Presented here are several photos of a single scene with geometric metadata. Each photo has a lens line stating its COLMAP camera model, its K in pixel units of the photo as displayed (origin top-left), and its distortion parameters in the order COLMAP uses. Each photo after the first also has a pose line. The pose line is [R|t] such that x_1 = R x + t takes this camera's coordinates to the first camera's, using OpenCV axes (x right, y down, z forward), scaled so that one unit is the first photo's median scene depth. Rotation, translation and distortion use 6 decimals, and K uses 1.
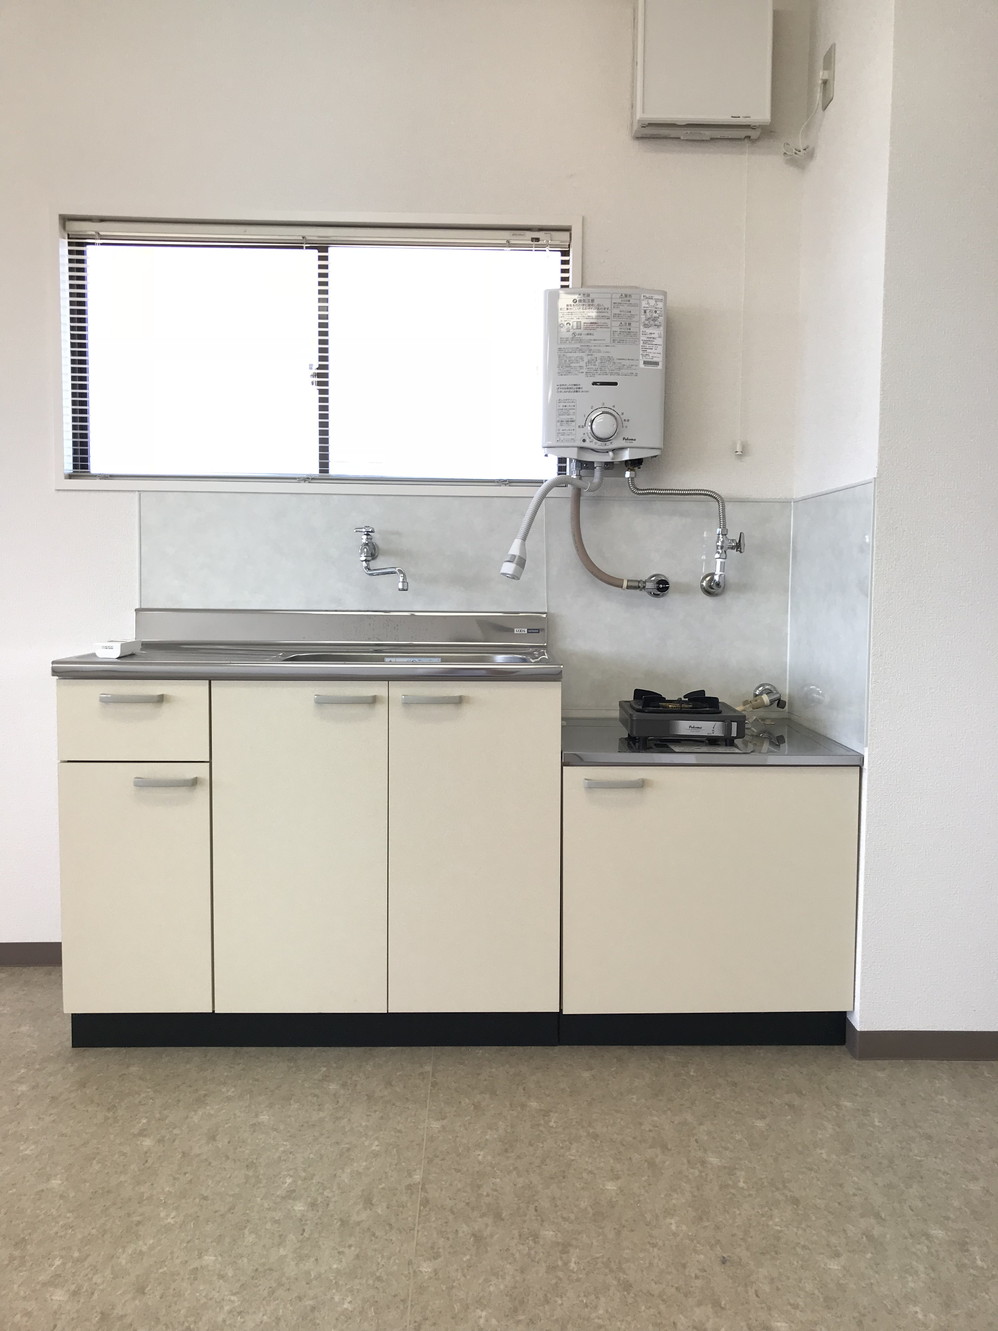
lens RADIAL K [[1095.0, 0, 498.8], [0, 1095.0, 656.8], [0, 0, 1]] dist [0.003272, 0.006053]
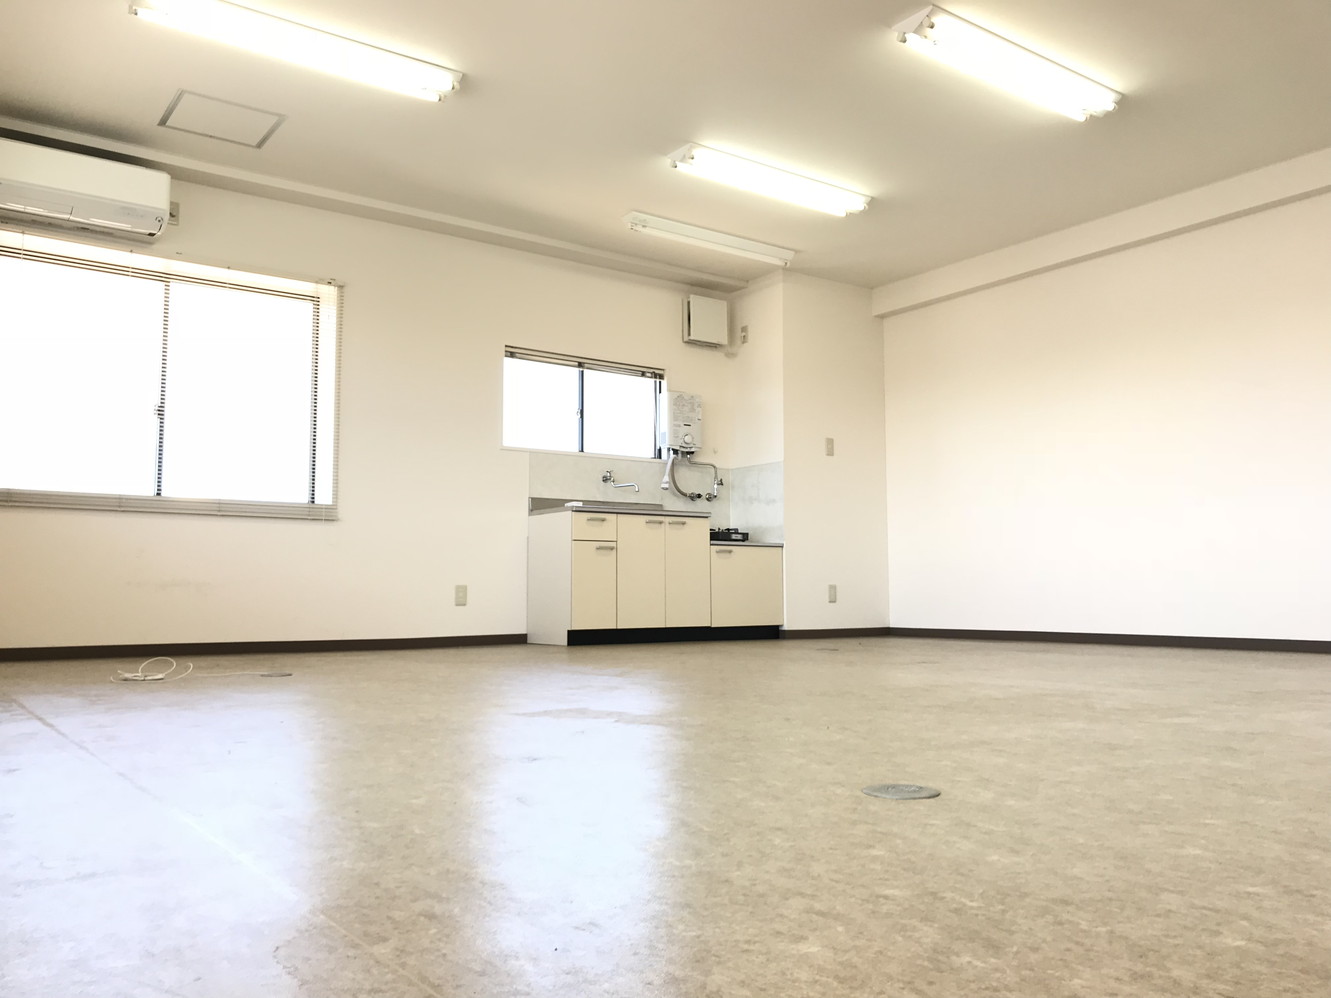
lens RADIAL K [[1095.0, 0, 665.8], [0, 1095.0, 501.8], [0, 0, 1]] dist [0.003272, 0.006053]
pose [[0.817977, 0.040202, 0.573845, -1.612568], [0.047995, 0.989307, -0.137722, 0.350851], [-0.573245, 0.140195, 0.807301, -1.288610]]
